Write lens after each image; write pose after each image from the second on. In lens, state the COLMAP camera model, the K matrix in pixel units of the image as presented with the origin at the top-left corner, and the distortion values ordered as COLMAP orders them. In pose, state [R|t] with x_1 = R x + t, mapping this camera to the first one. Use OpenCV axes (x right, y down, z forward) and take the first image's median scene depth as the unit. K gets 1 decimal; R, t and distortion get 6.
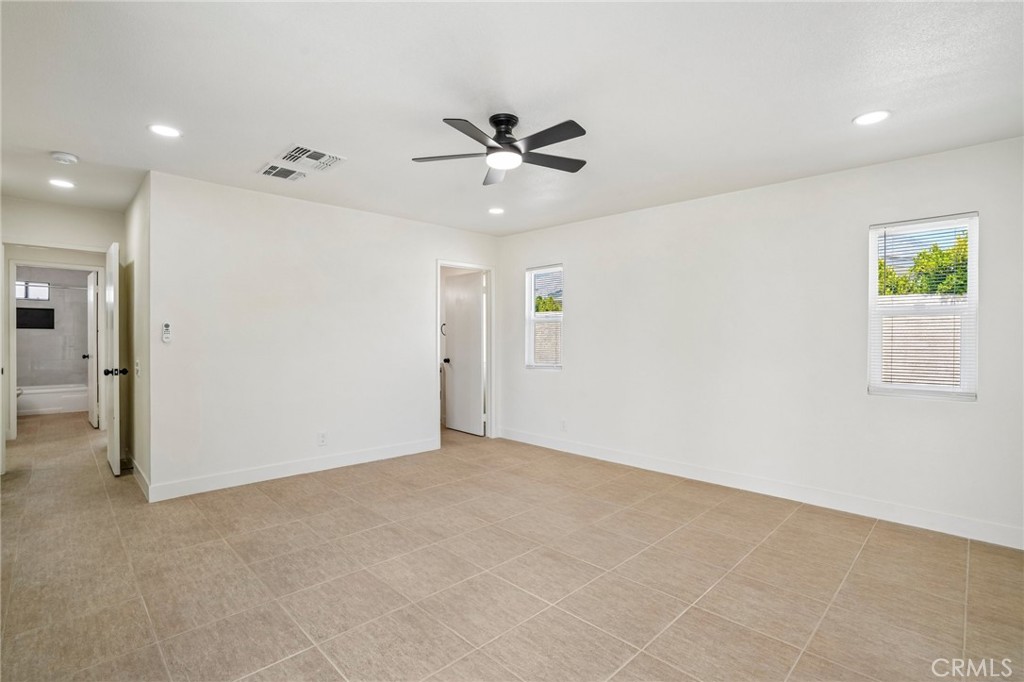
lens RADIAL K [[478.0, 0, 512.7], [0, 478.0, 339.3], [0, 0, 1]] dist [-0.039862, 0.006993]
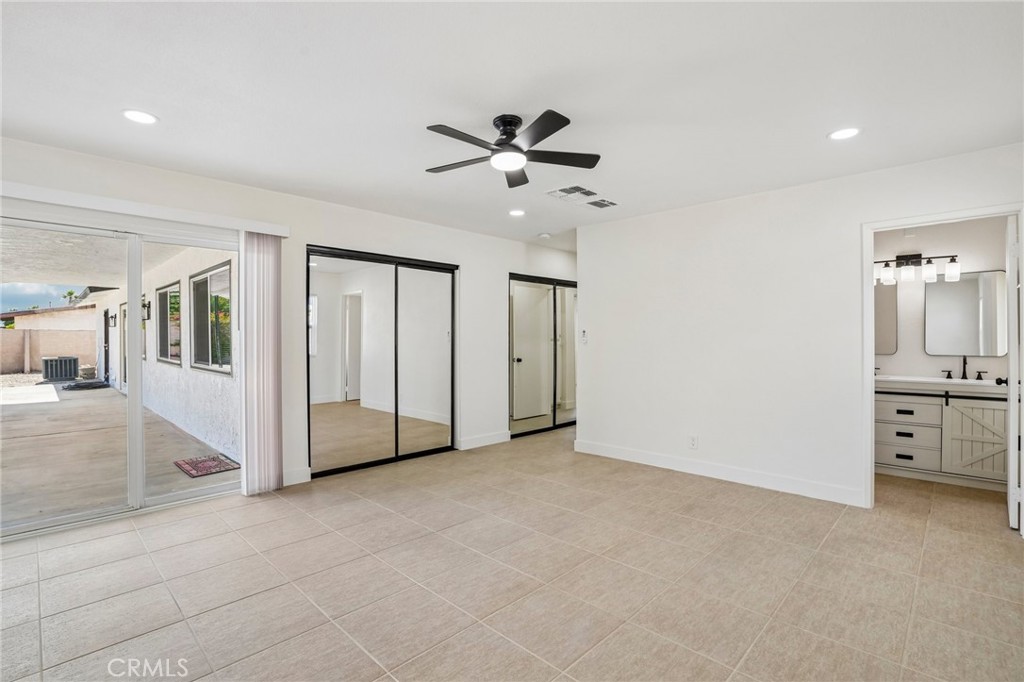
lens RADIAL K [[478.0, 0, 495.7], [0, 478.0, 339.9], [0, 0, 1]] dist [-0.039862, 0.006993]
pose [[-0.005811, -0.008632, -0.999946, 0.797708], [-0.002144, 0.999961, -0.008620, 0.008952], [0.999981, 0.002093, -0.005829, 0.806110]]
